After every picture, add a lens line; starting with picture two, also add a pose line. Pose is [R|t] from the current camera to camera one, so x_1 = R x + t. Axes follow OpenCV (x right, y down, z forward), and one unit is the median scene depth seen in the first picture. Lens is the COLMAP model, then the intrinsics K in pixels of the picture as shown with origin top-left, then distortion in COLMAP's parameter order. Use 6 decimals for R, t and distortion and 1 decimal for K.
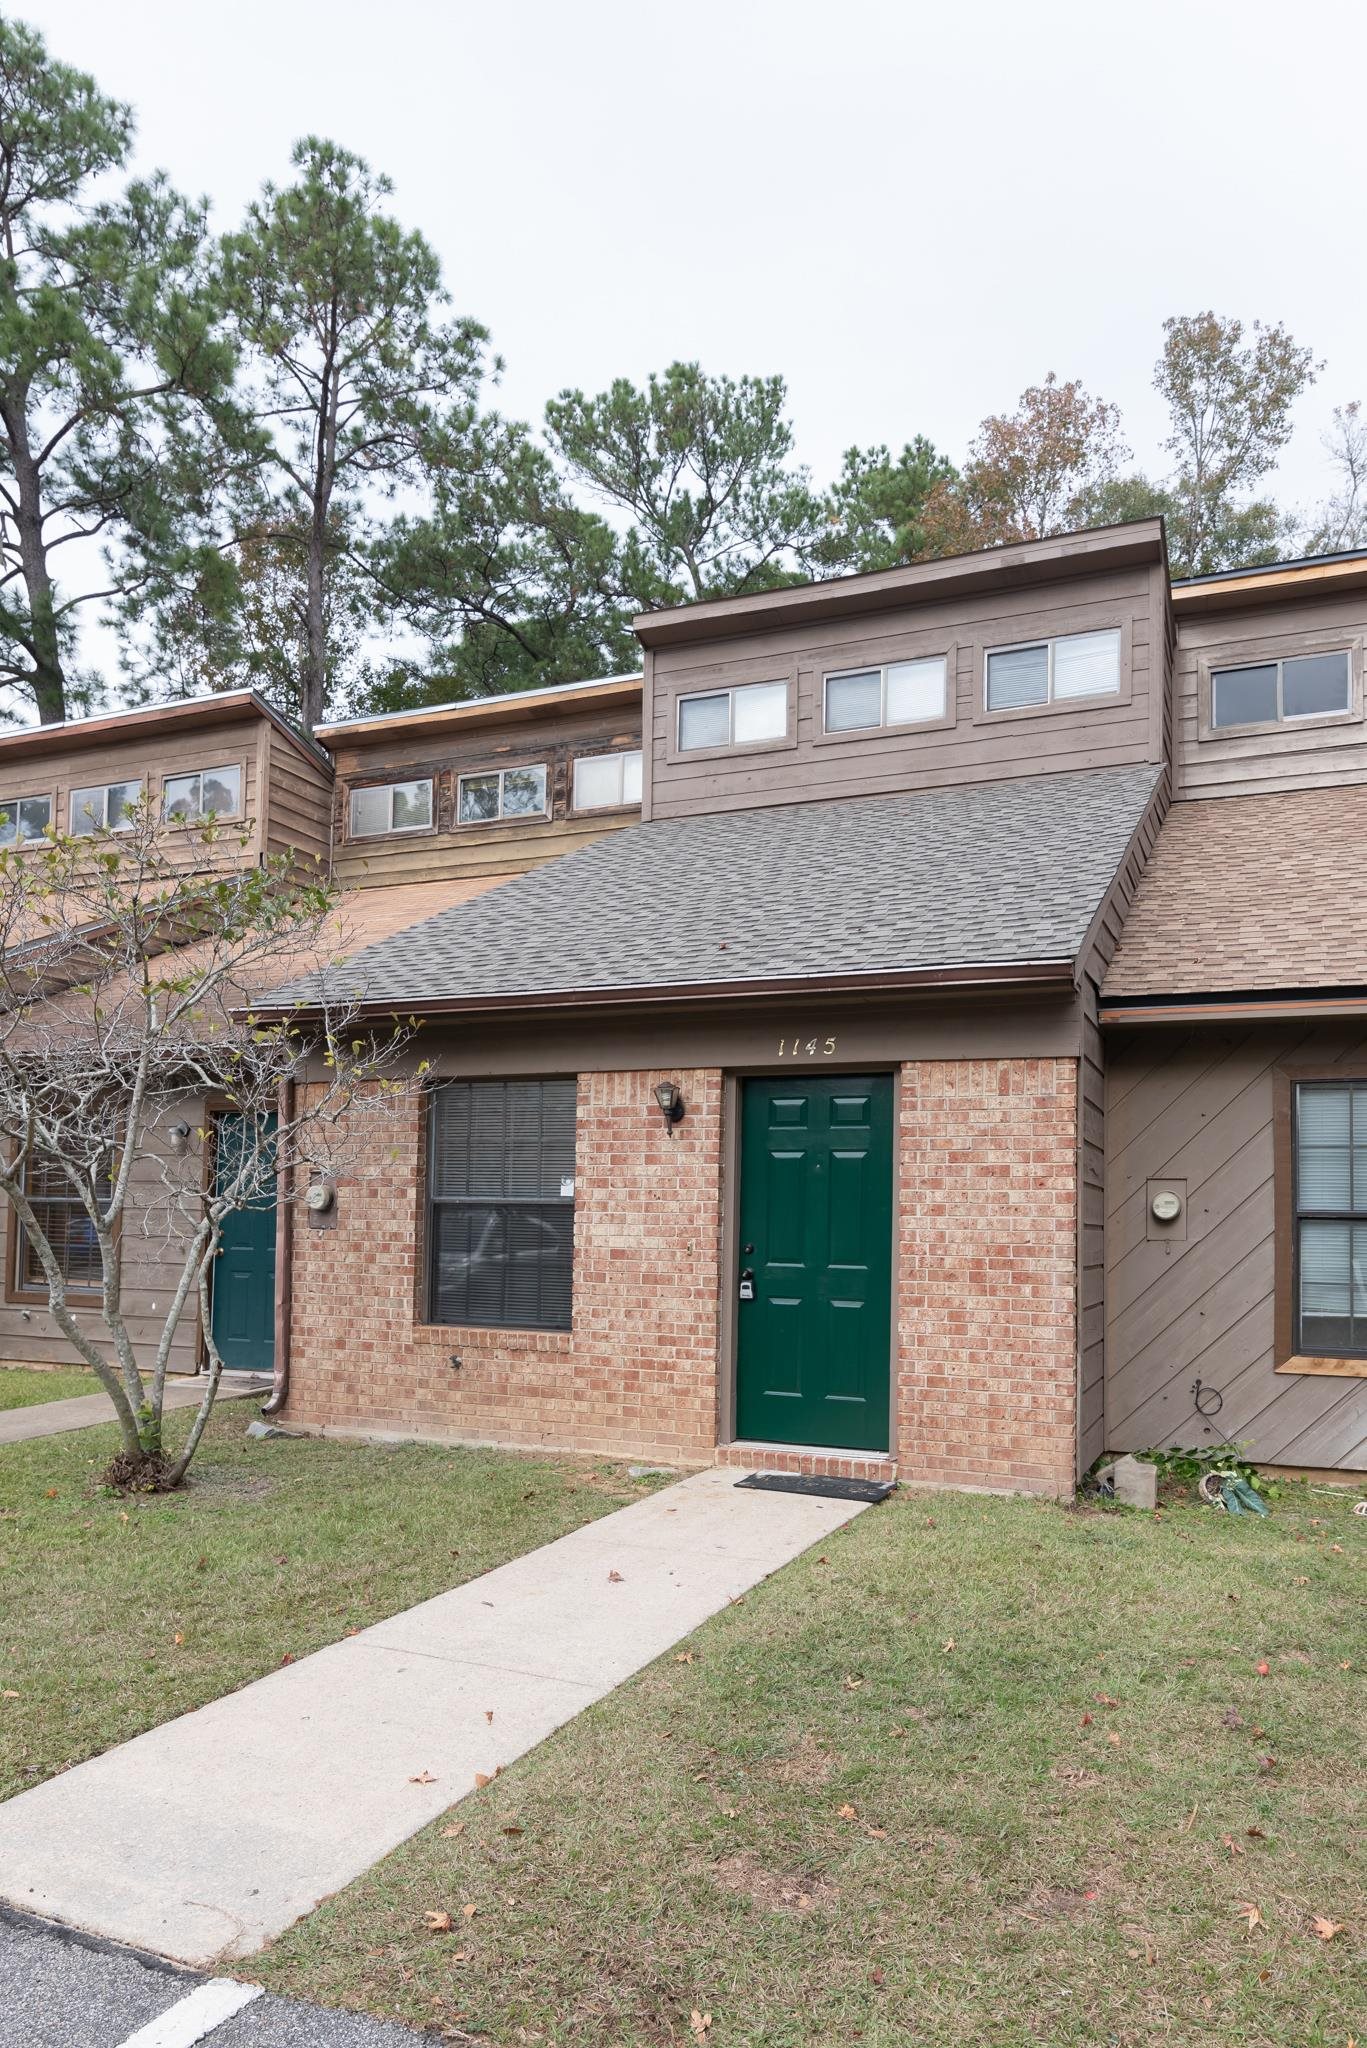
lens RADIAL K [[1353.2, 0, 683.4], [0, 1353.2, 1164.5], [0, 0, 1]] dist [0.002216, -0.000945]
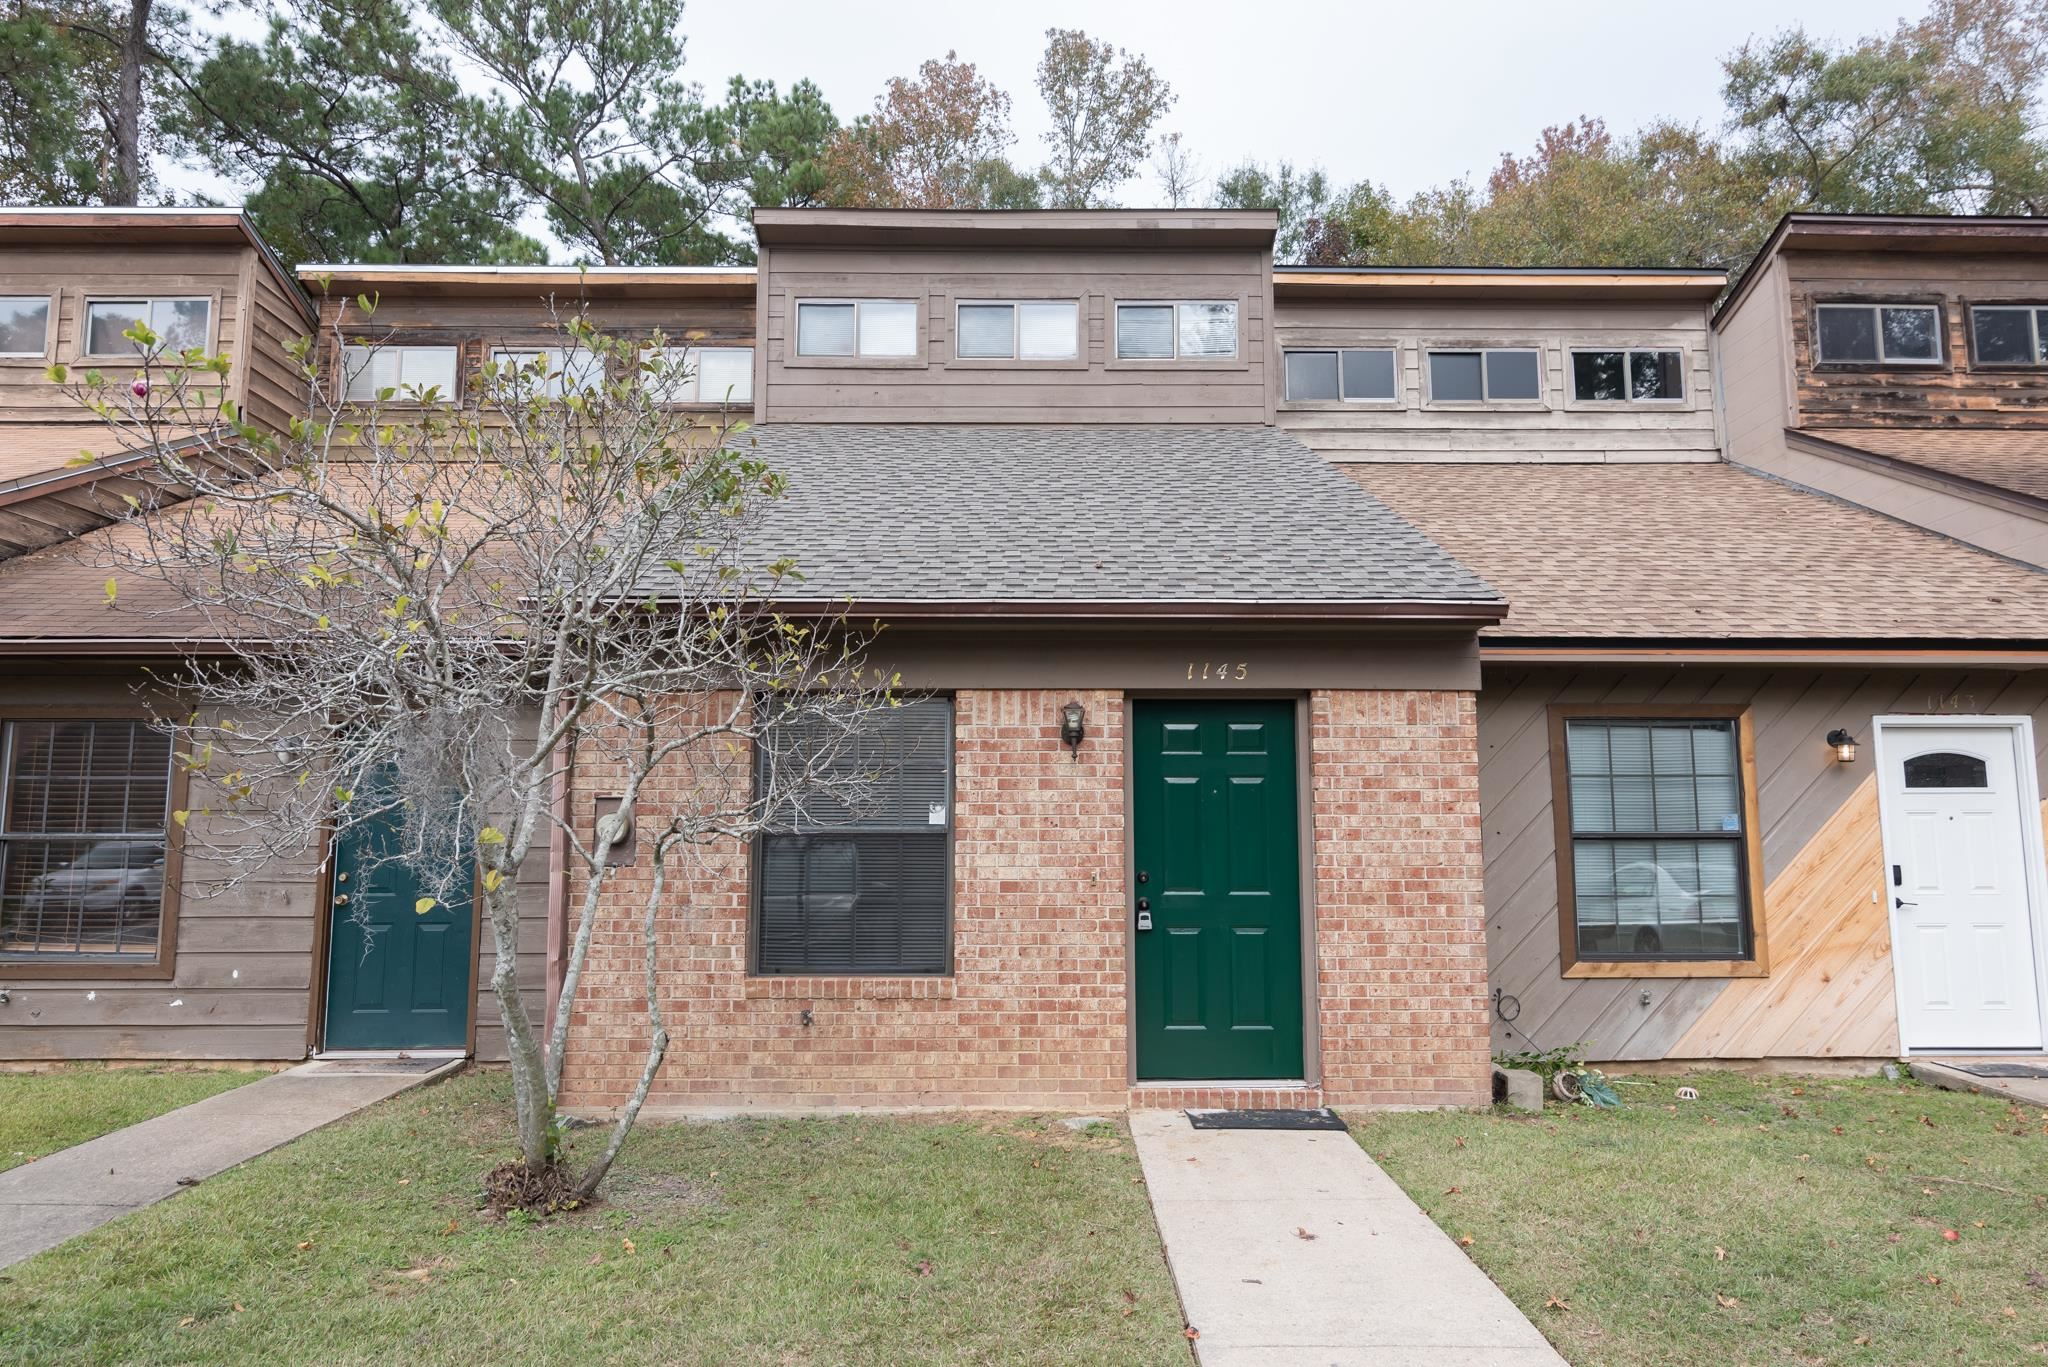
lens RADIAL K [[1363.4, 0, 1028.3], [0, 1363.4, 684.3], [0, 0, 1]] dist [0.002125, 0.000185]
pose [[0.910313, 0.034745, 0.412459, -0.425985], [-0.001730, 0.996781, -0.080150, 0.003043], [-0.413917, 0.072248, 0.907443, 0.139597]]
